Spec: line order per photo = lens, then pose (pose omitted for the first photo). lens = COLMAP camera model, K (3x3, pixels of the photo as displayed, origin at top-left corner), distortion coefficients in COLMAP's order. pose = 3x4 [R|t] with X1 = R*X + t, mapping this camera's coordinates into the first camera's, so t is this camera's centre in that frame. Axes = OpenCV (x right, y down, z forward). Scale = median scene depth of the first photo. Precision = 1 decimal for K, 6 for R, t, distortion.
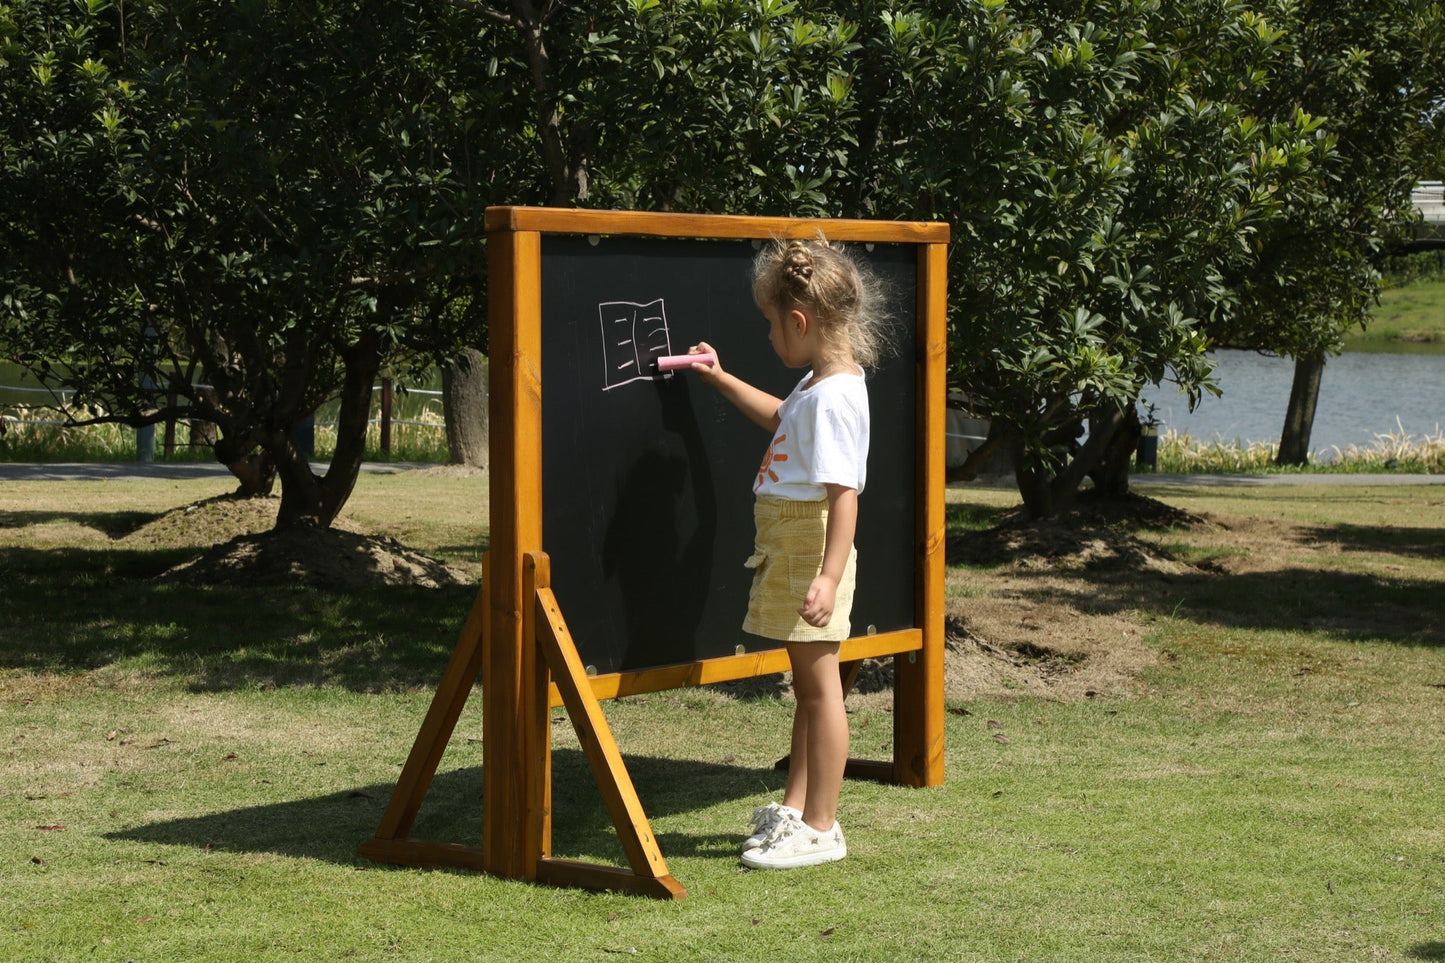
lens RADIAL K [[2991.8, 0, 717.3], [0, 2991.8, 475.9], [0, 0, 1]] dist [0.391612, 0.270887]
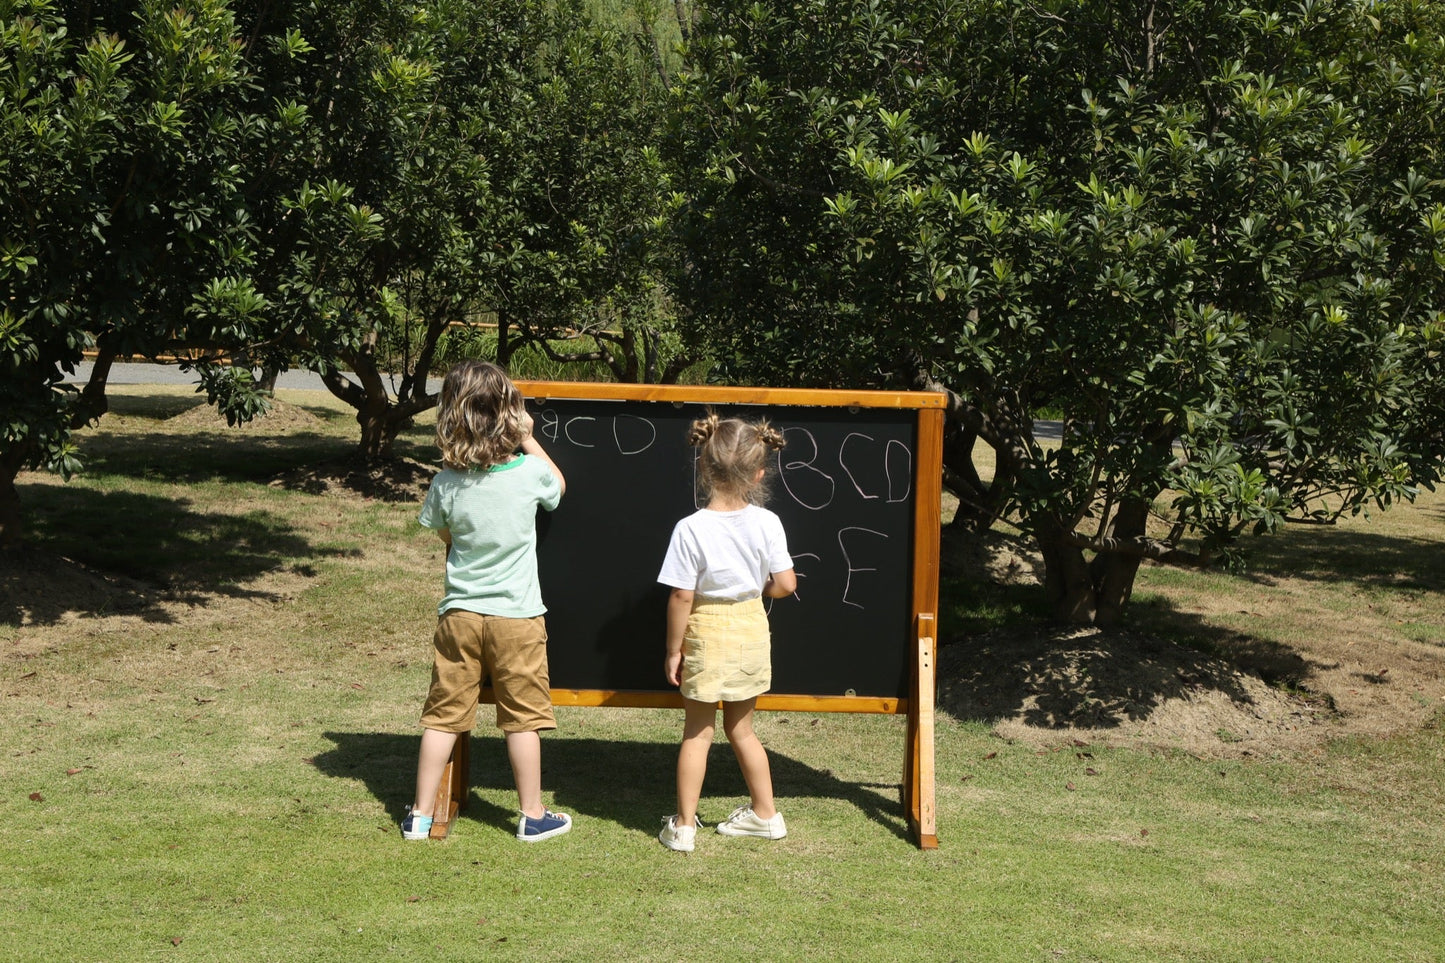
lens RADIAL K [[2157.4, 0, 719.7], [0, 2157.4, 482.6], [0, 0, 1]] dist [0.184316, 0.112580]
pose [[0.859417, 0.084105, -0.504310, 0.374809], [-0.063008, 0.996281, 0.058779, -0.076325], [0.507378, -0.018740, 0.861520, 0.117442]]
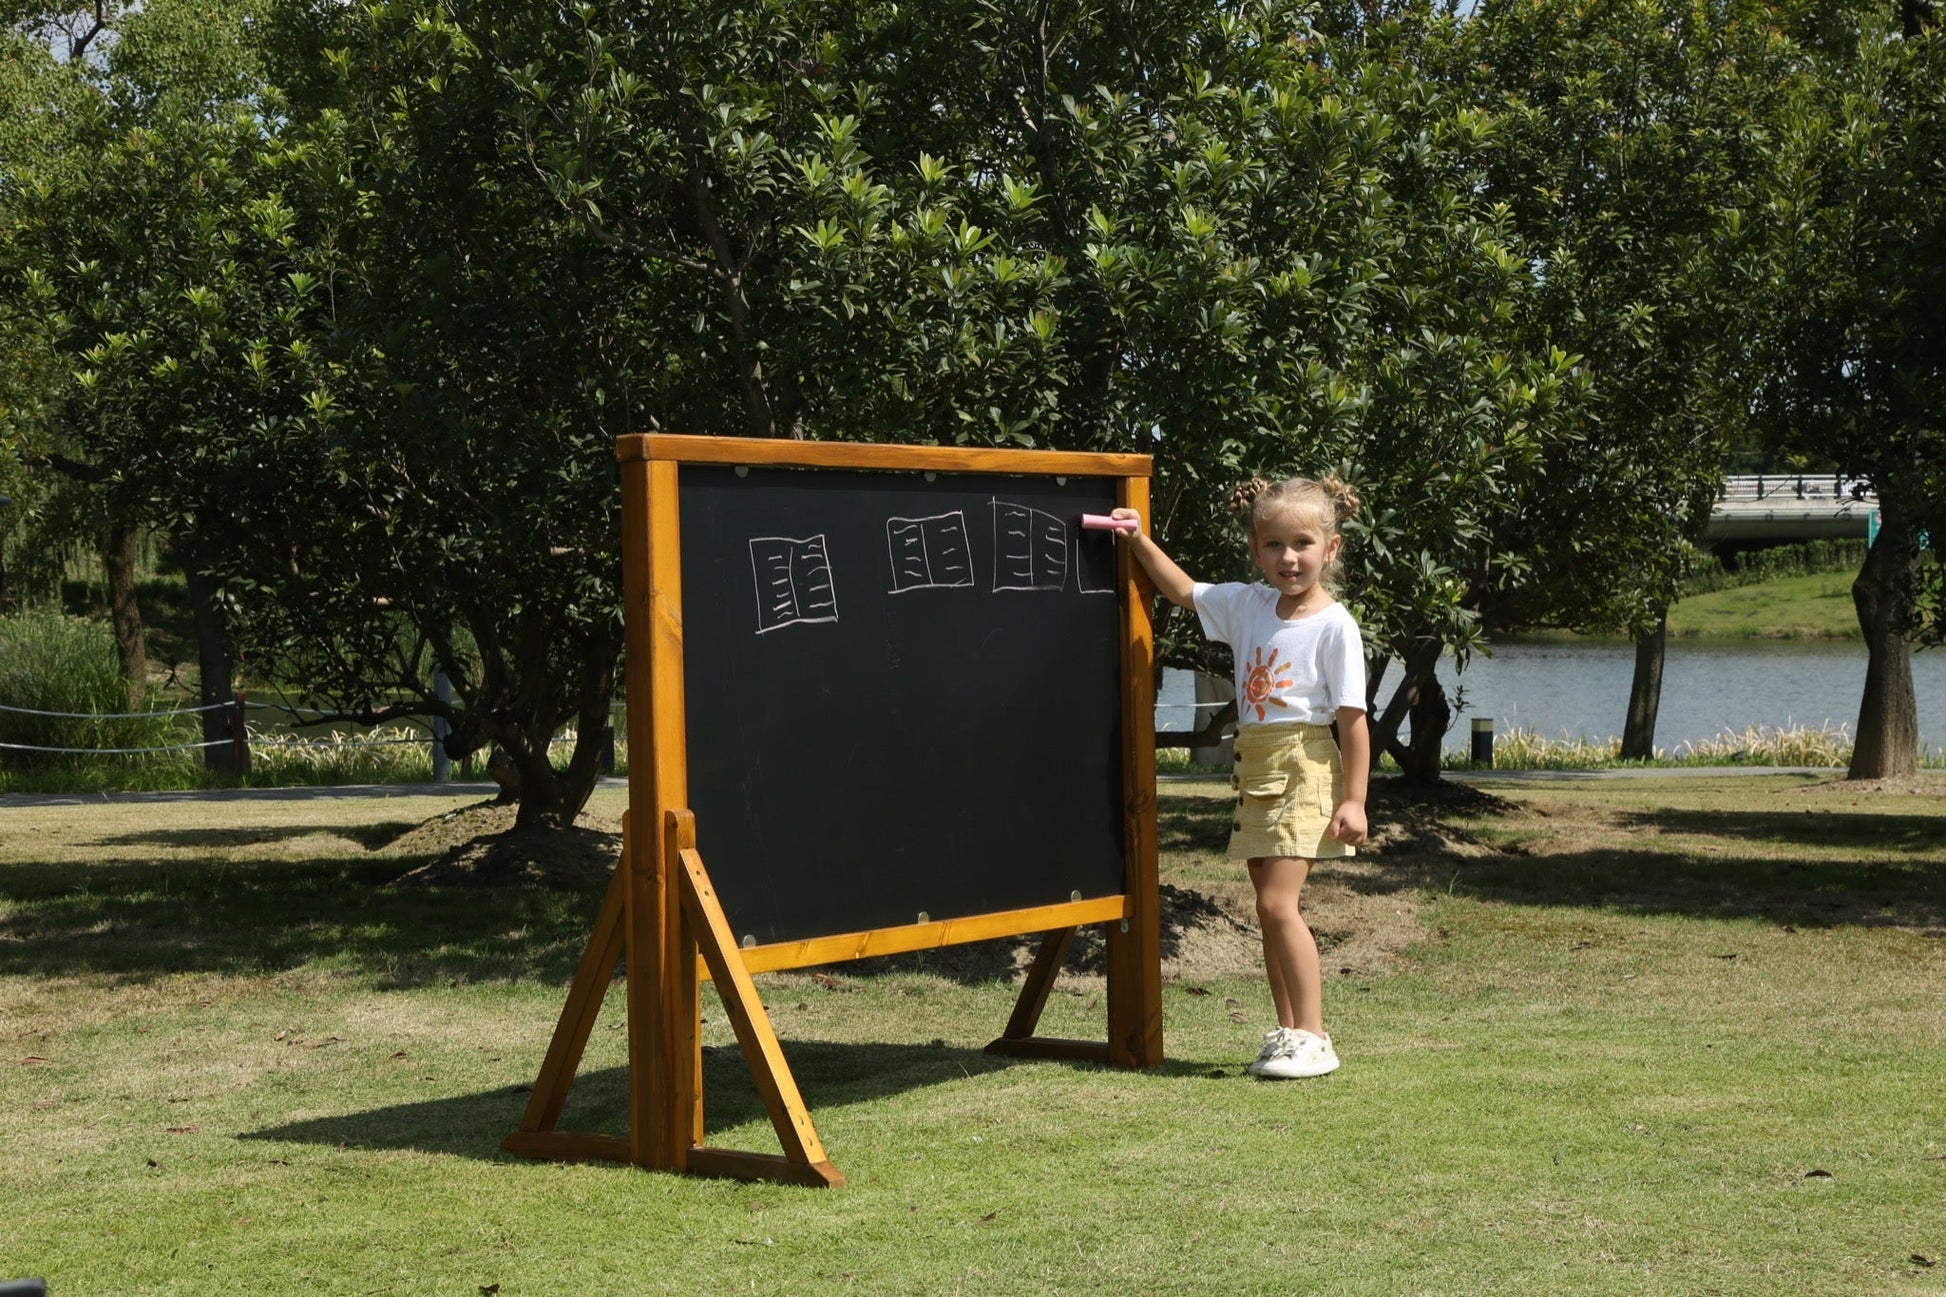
lens RADIAL K [[3070.0, 0, 968.5], [0, 3070.0, 655.7], [0, 0, 1]] dist [0.234836, 0.174409]
pose [[0.999194, -0.025899, -0.030679, 0.039149], [0.024472, 0.998642, -0.045996, 0.016076], [0.031828, 0.045208, 0.998470, 0.042809]]
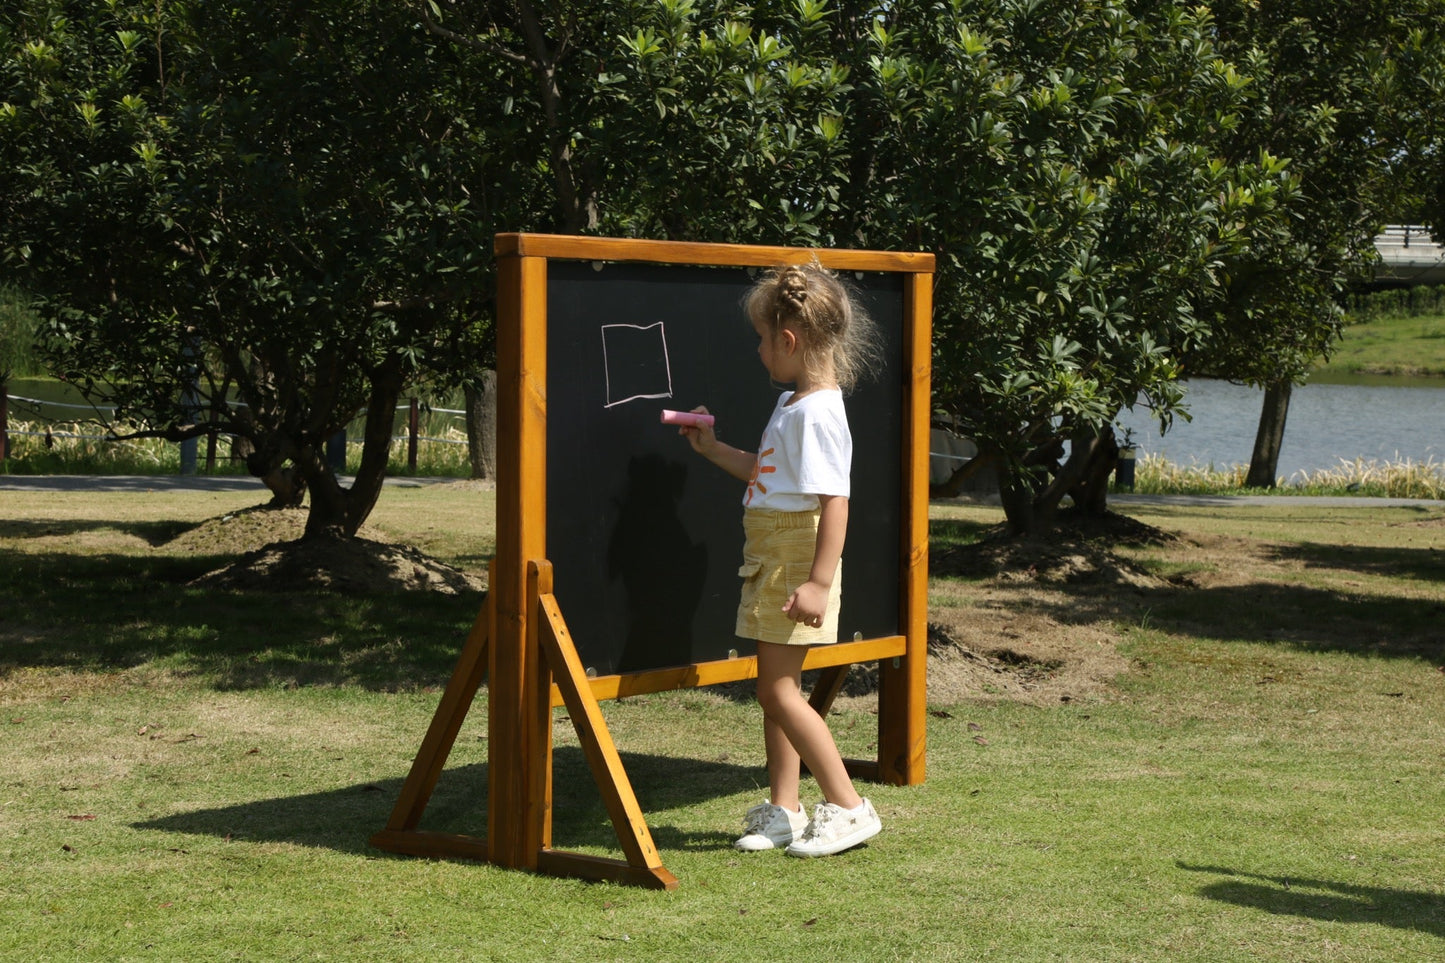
lens RADIAL K [[2794.0, 0, 720.3], [0, 2794.0, 476.5], [0, 0, 1]] dist [0.382027, -0.020784]
pose [[0.999962, 0.008481, -0.001878, 0.003356], [-0.008492, 0.999947, -0.005843, 0.000694], [0.001828, 0.005859, 0.999981, 0.007067]]
